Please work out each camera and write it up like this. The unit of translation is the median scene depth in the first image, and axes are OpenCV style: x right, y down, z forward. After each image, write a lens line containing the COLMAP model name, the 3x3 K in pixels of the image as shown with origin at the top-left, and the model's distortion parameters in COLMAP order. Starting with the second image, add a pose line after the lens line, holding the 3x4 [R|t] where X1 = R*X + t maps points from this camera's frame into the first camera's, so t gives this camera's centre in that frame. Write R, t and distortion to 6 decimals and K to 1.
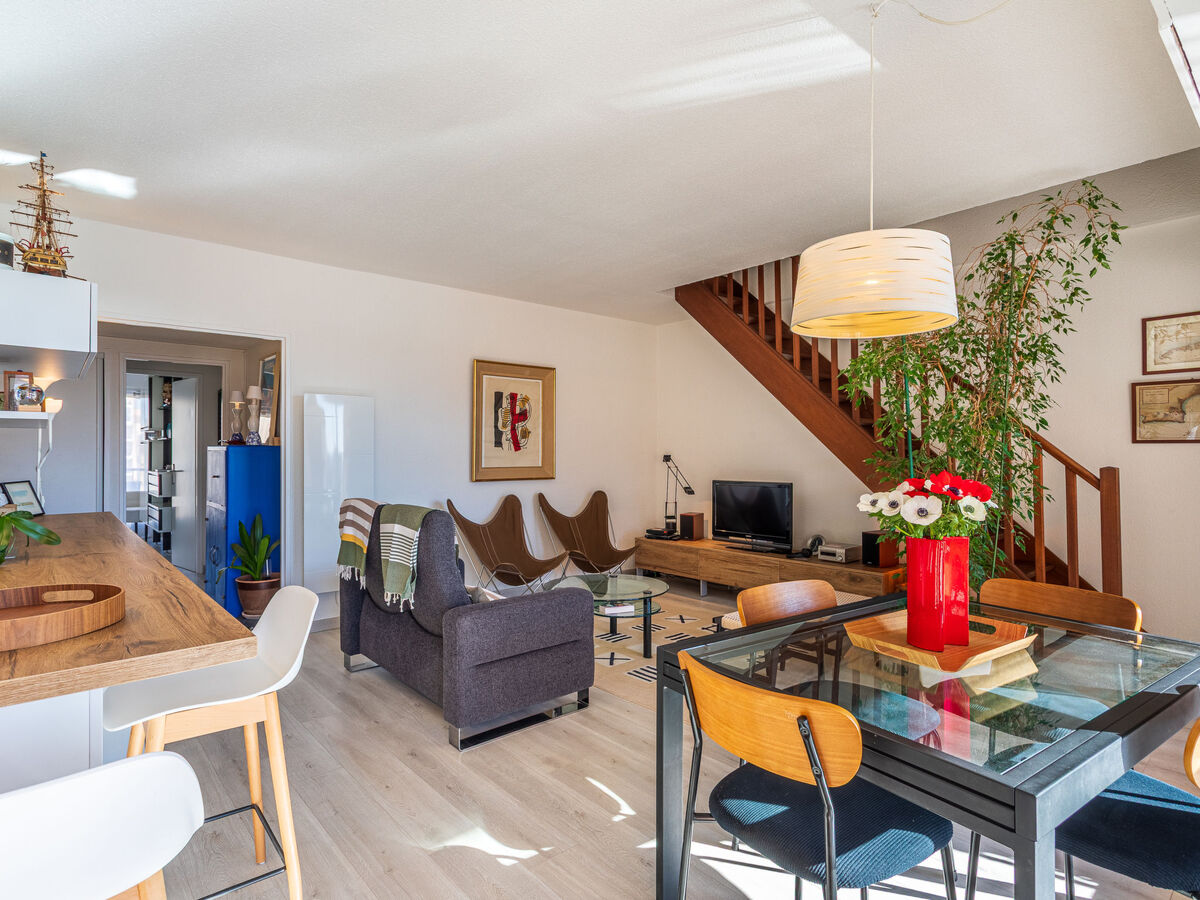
lens RADIAL K [[643.2, 0, 604.8], [0, 643.2, 446.7], [0, 0, 1]] dist [0.001703, 0.001519]
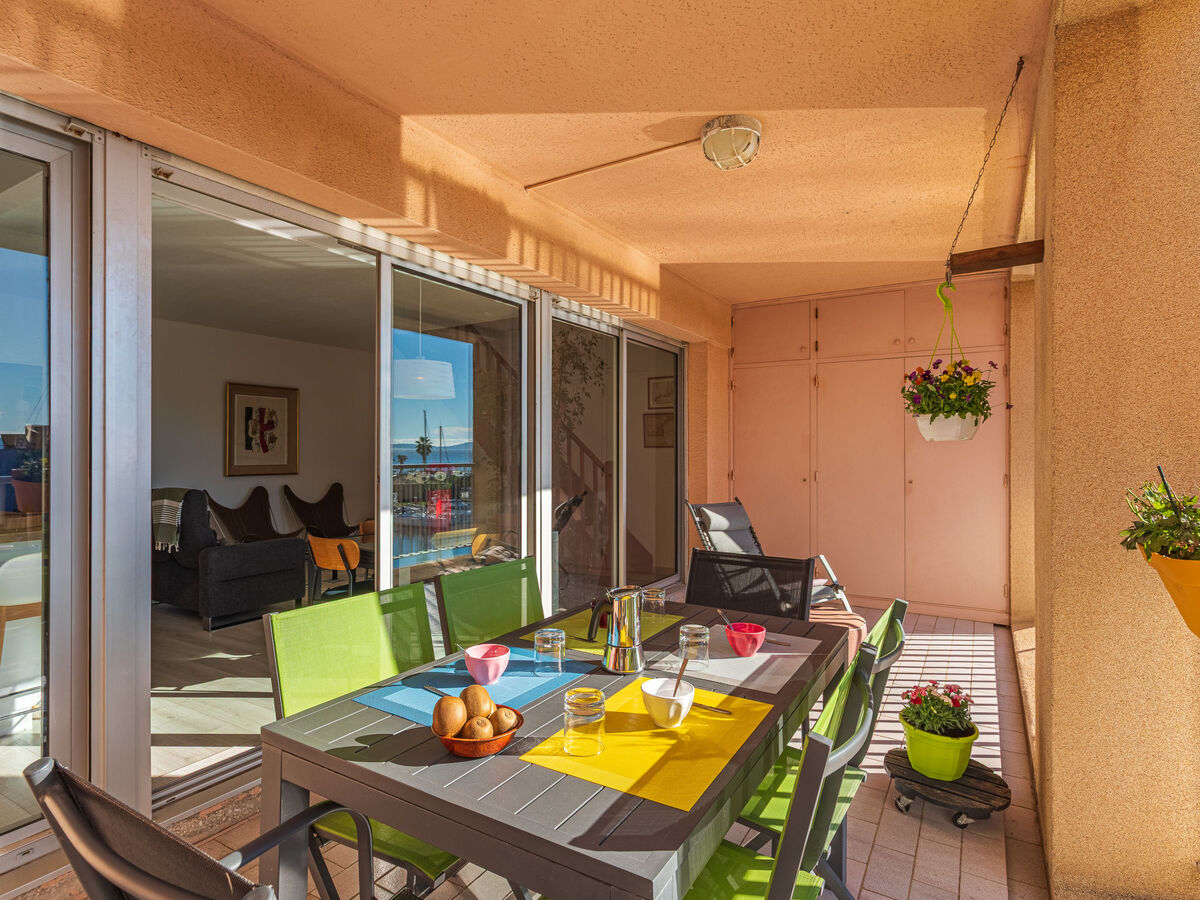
lens RADIAL K [[643.2, 0, 603.3], [0, 643.2, 449.5], [0, 0, 1]] dist [0.001703, 0.001519]
pose [[0.952025, -0.000562, 0.306020, 0.121731], [-0.000558, 0.999993, 0.003571, -0.004855], [-0.306020, -0.003570, 0.952018, -0.469651]]
